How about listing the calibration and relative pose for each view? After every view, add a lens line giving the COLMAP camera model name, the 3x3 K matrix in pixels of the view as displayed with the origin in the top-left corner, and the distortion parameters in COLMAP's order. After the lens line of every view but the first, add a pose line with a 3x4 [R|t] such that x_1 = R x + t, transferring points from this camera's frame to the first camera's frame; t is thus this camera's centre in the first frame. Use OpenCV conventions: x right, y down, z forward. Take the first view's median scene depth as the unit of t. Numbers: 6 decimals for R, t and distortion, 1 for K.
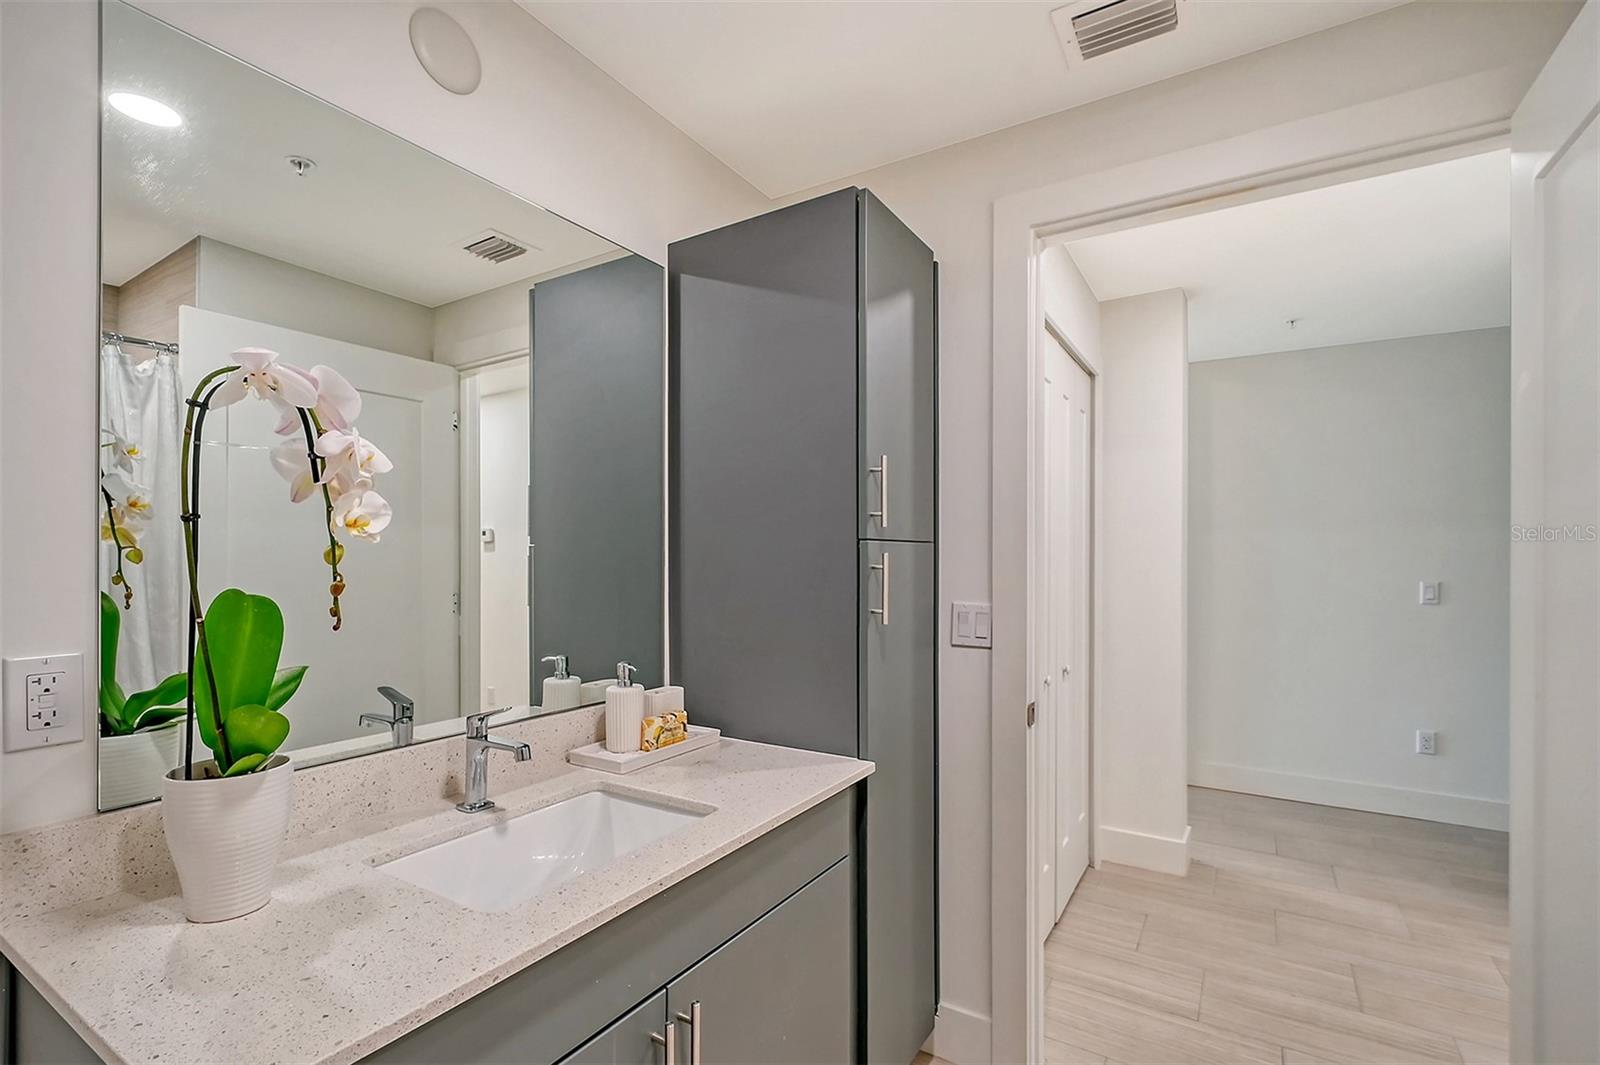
lens RADIAL K [[719.3, 0, 802.6], [0, 719.3, 563.1], [0, 0, 1]] dist [-0.000442, -0.005482]
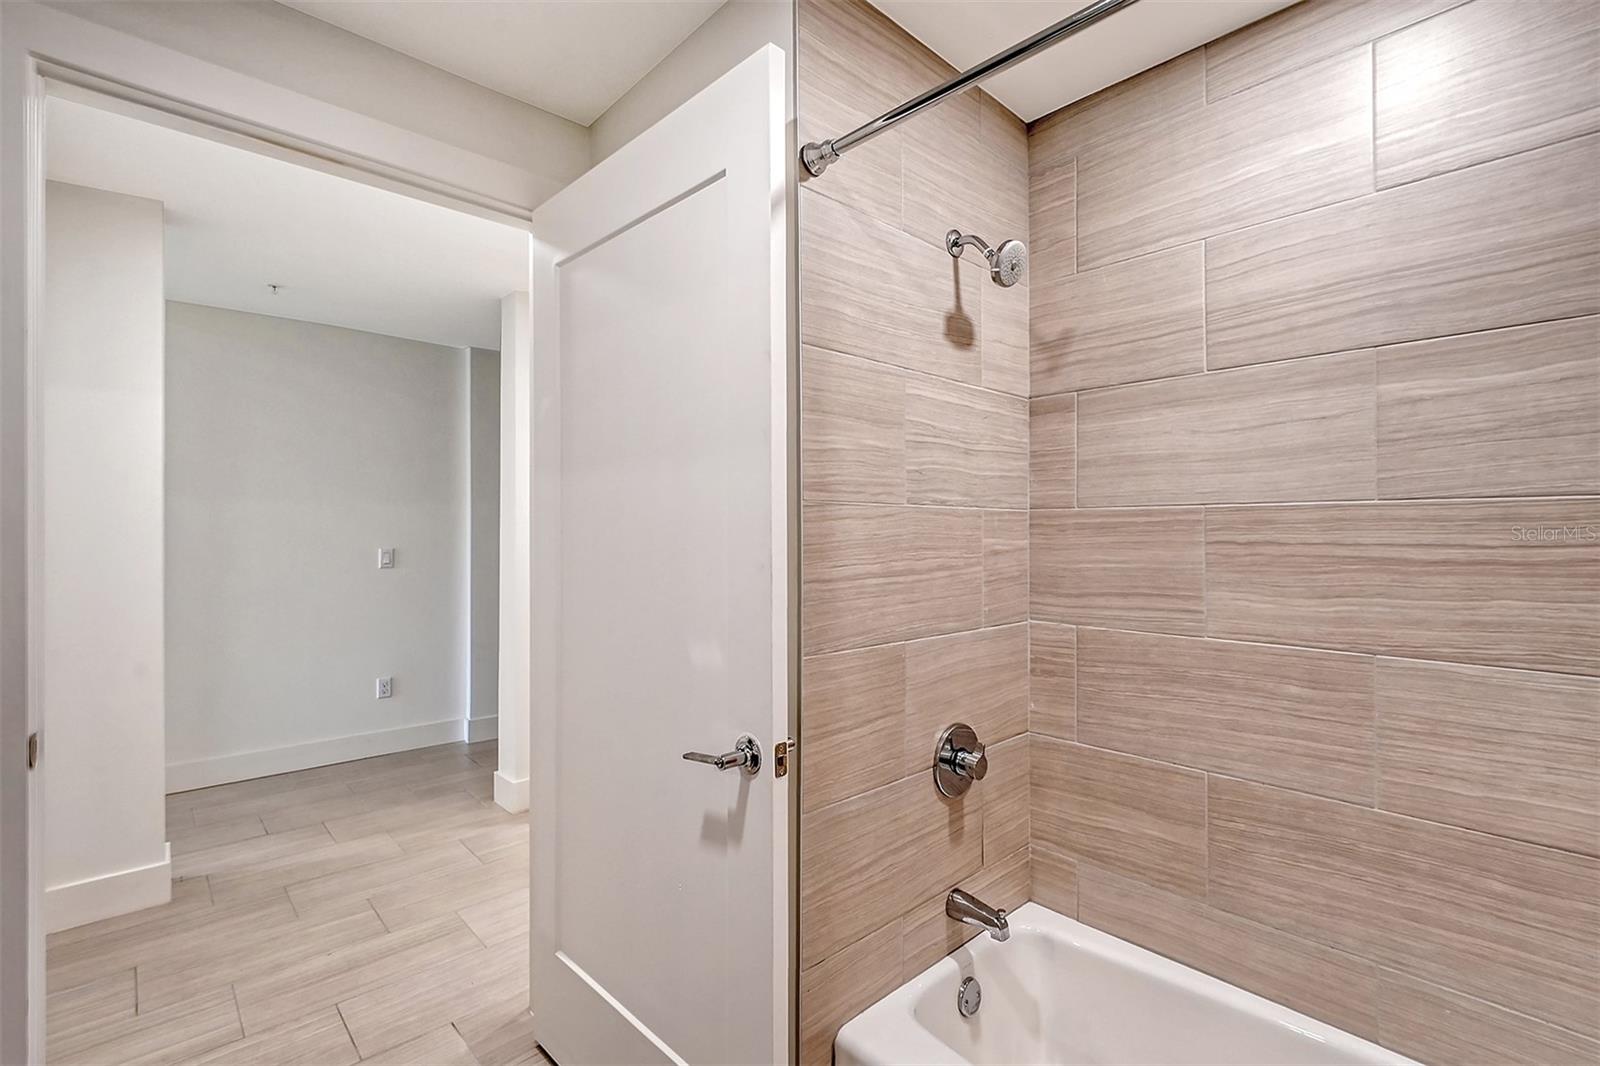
lens RADIAL K [[719.3, 0, 805.5], [0, 719.3, 534.5], [0, 0, 1]] dist [-0.000442, -0.005482]
pose [[0.248834, -0.004257, 0.968537, -0.099652], [0.002118, 0.999990, 0.003850, -0.000359], [-0.968544, 0.001094, 0.248841, 0.059340]]
